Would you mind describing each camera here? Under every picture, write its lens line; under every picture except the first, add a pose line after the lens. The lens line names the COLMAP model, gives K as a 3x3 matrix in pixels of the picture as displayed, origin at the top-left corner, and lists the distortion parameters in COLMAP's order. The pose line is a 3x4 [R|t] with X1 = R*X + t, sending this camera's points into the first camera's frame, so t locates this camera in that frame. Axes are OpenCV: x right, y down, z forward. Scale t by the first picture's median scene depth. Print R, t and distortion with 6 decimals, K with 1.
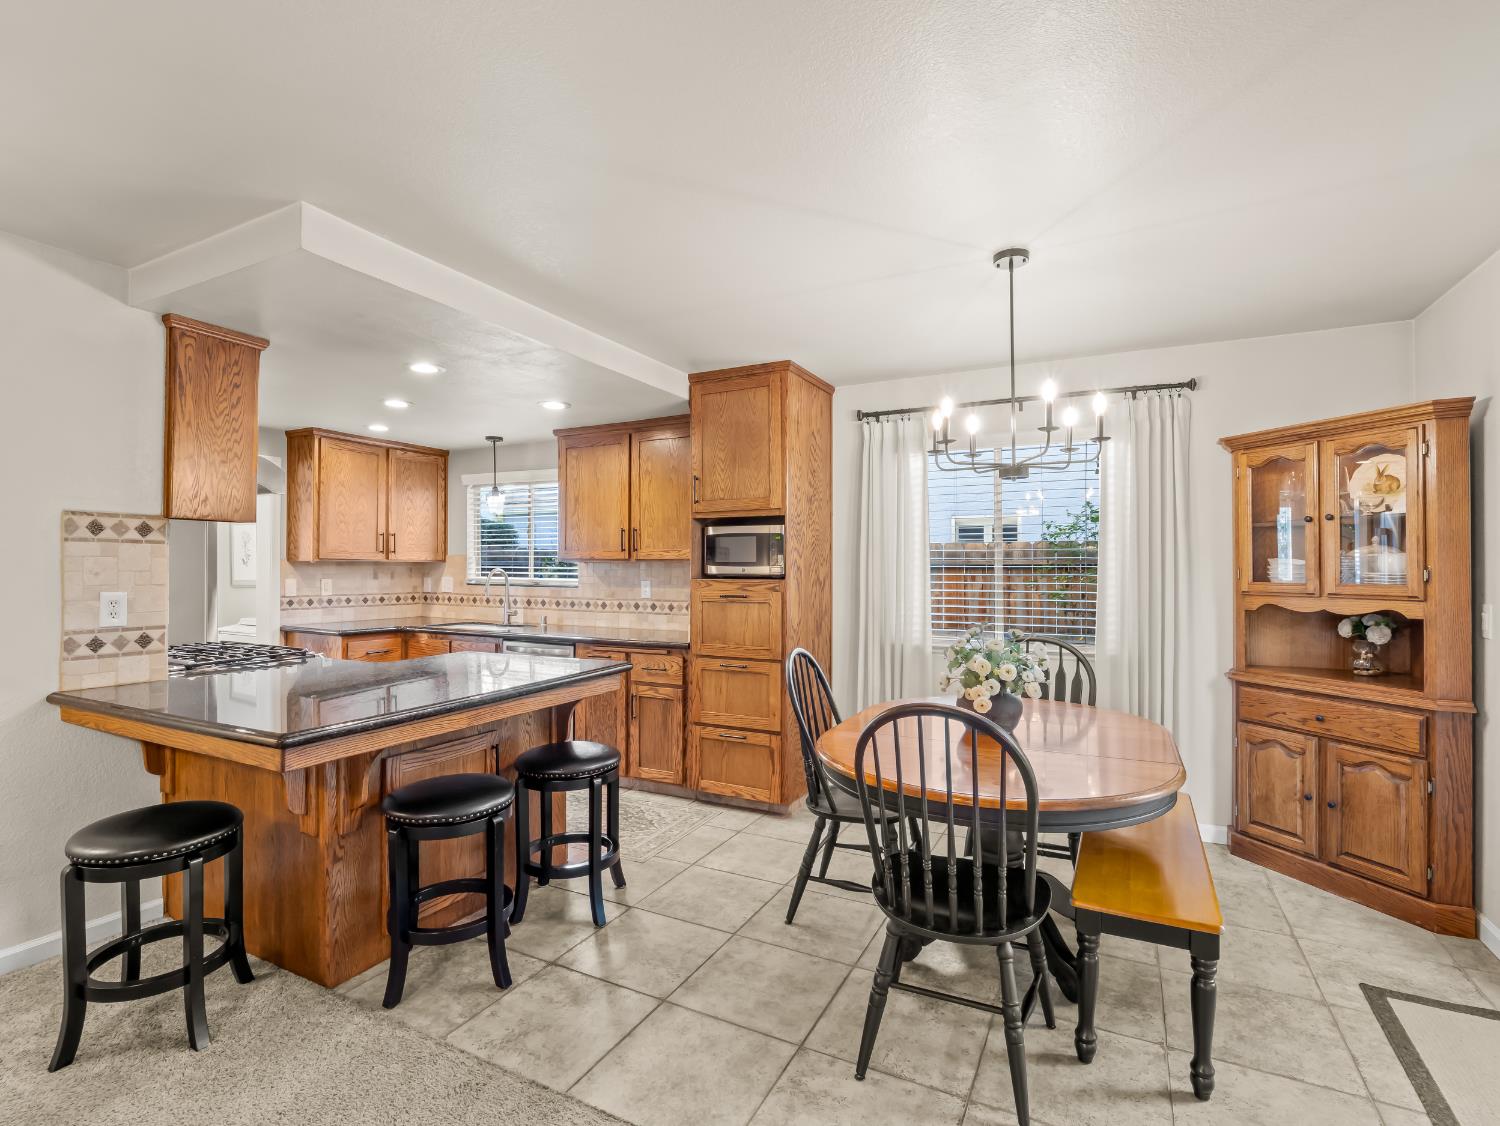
lens RADIAL K [[720.4, 0, 739.5], [0, 720.4, 564.2], [0, 0, 1]] dist [-0.011015, -0.004887]
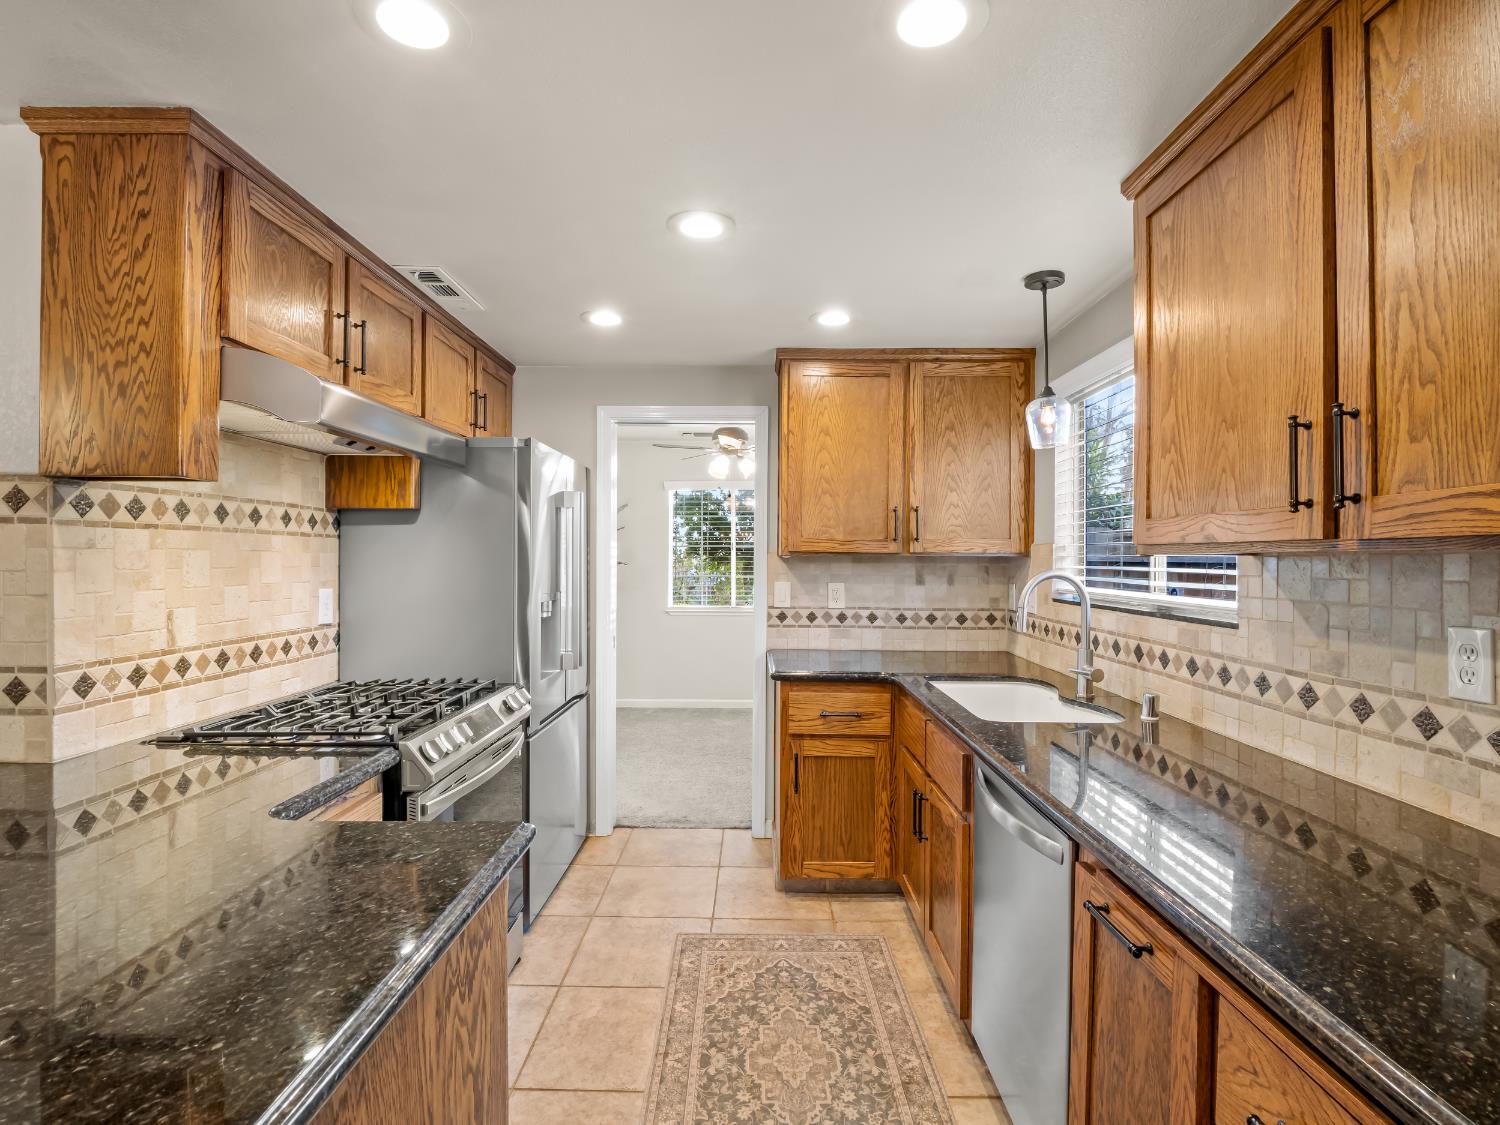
lens RADIAL K [[720.4, 0, 756.2], [0, 720.4, 562.3], [0, 0, 1]] dist [-0.011015, -0.004887]
pose [[0.455579, 0.003680, -0.890188, -0.030950], [-0.001992, 0.999993, 0.003114, -0.000321], [0.890193, 0.000355, 0.455584, 0.824394]]
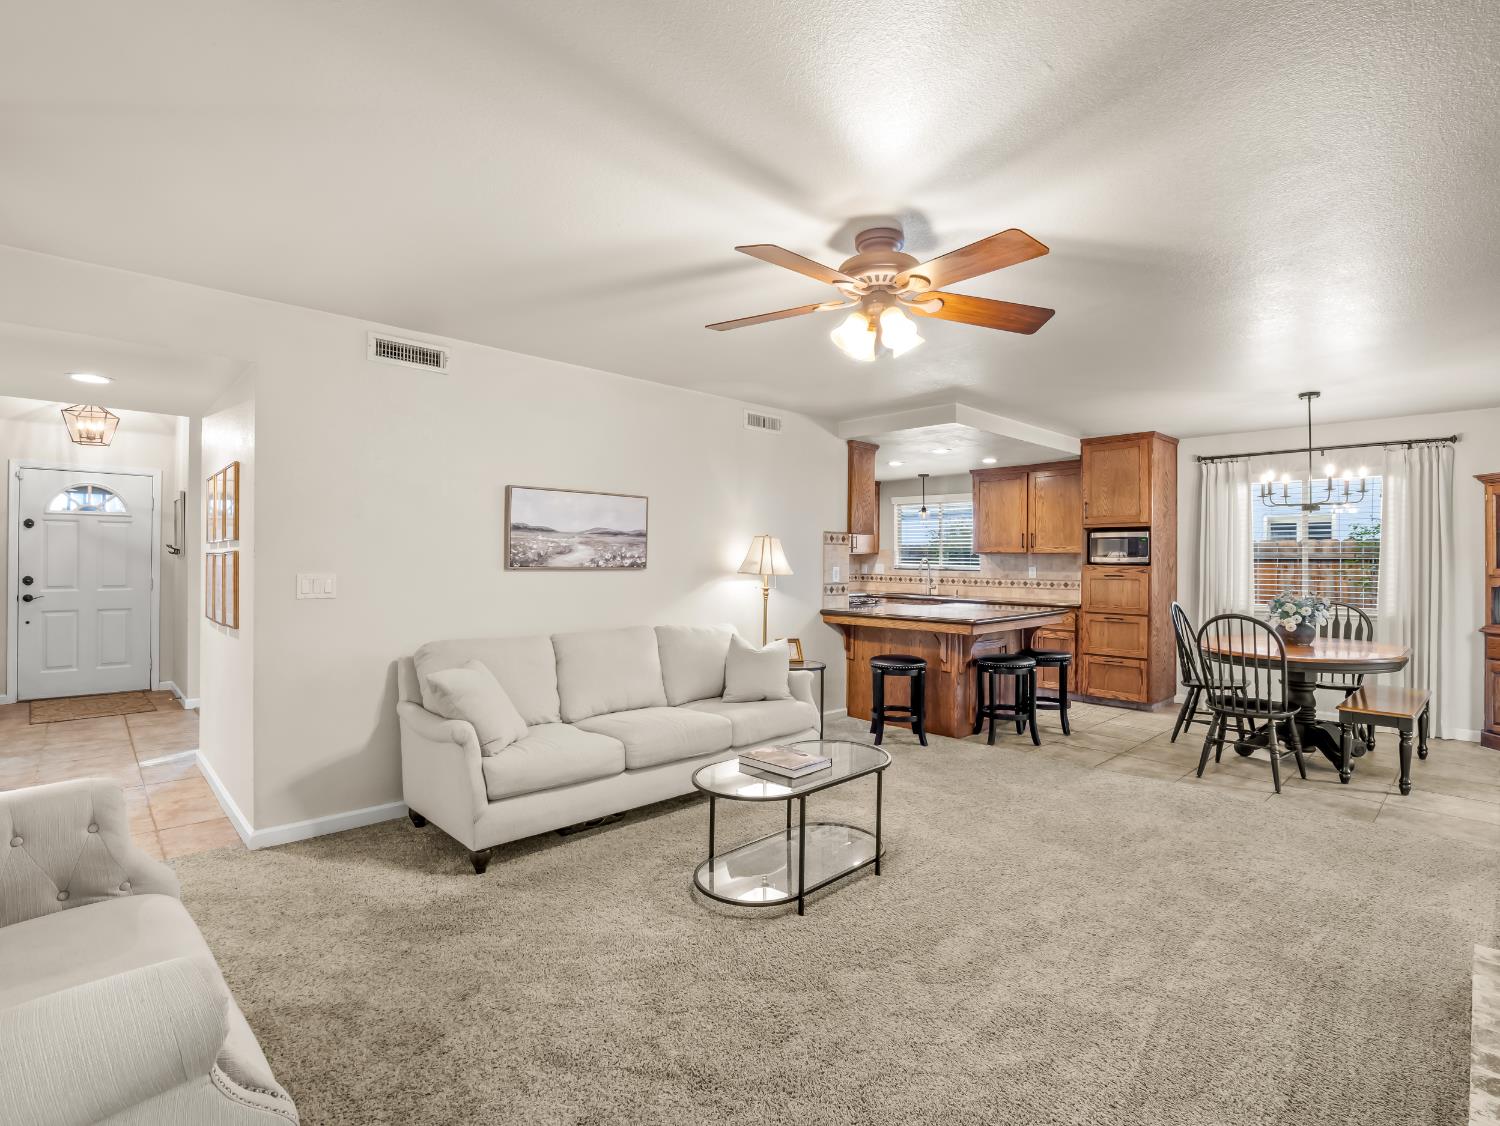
lens RADIAL K [[720.4, 0, 744.0], [0, 720.4, 556.1], [0, 0, 1]] dist [-0.011015, -0.004887]
pose [[0.944603, 0.003842, -0.328191, -0.254827], [-0.004440, 0.999990, -0.001074, 0.005398], [0.328184, 0.002471, 0.944611, -0.782343]]
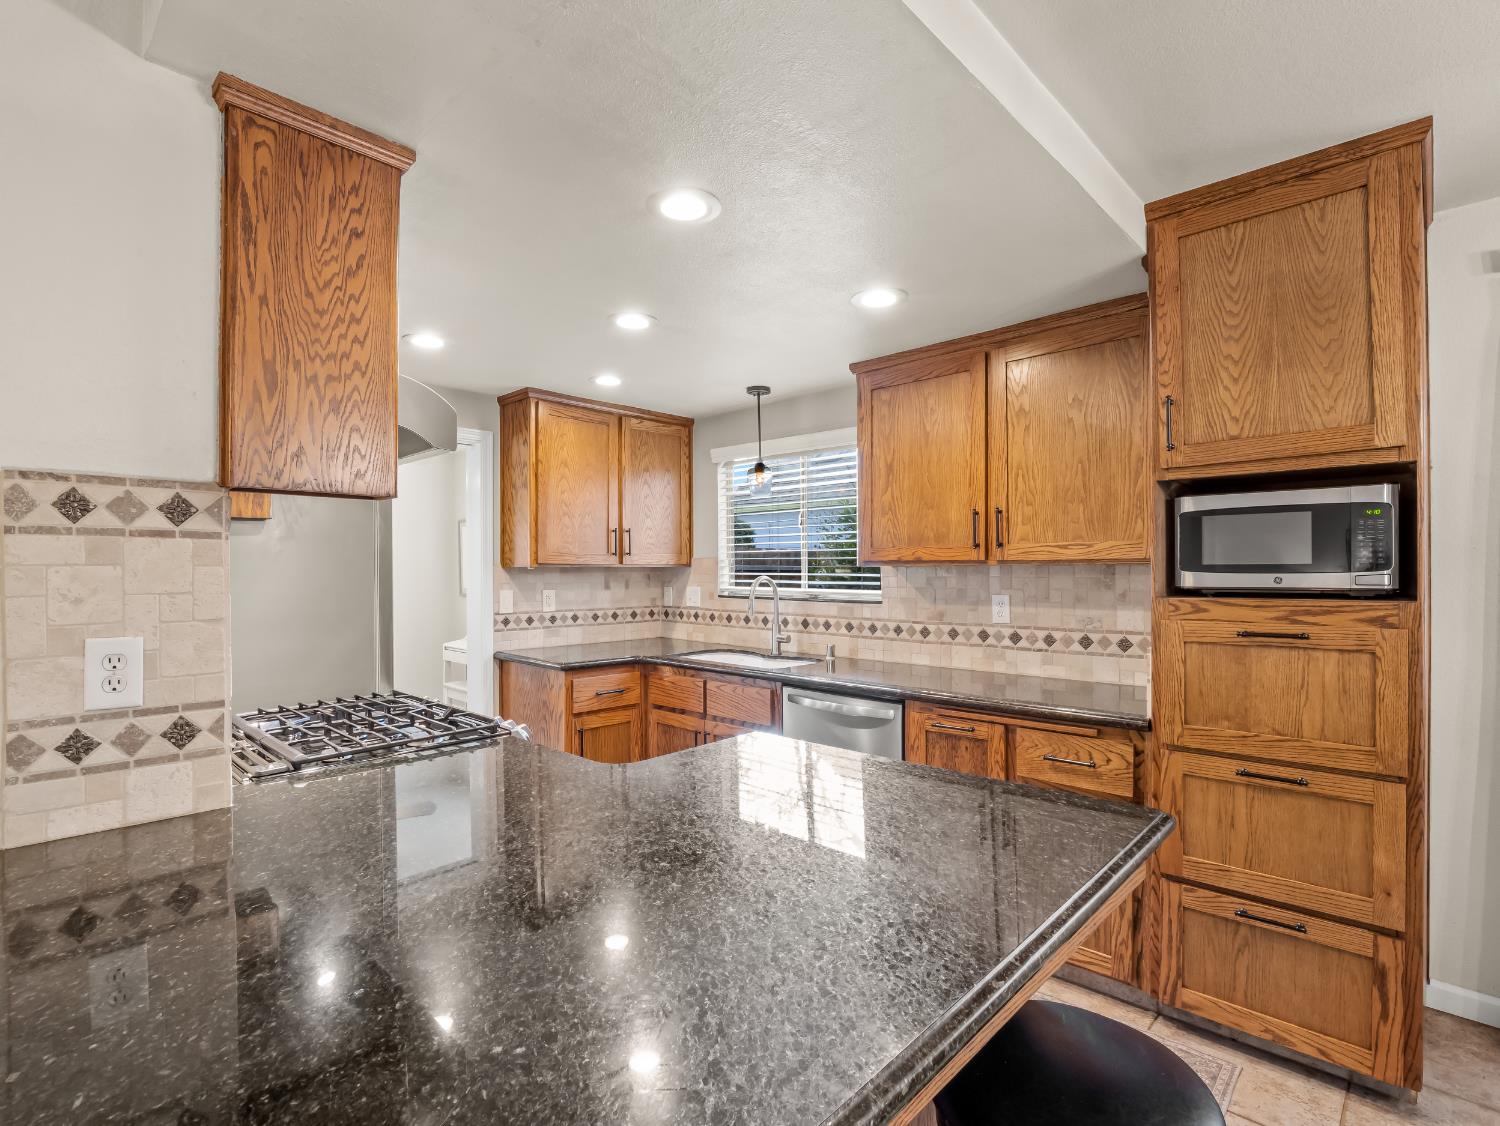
lens RADIAL K [[720.4, 0, 731.6], [0, 720.4, 572.6], [0, 0, 1]] dist [-0.011015, -0.004887]
pose [[0.955309, -0.004358, -0.295576, -0.206242], [0.007093, 0.999941, 0.008183, -0.004064], [0.295523, -0.009914, 0.955284, 0.412782]]
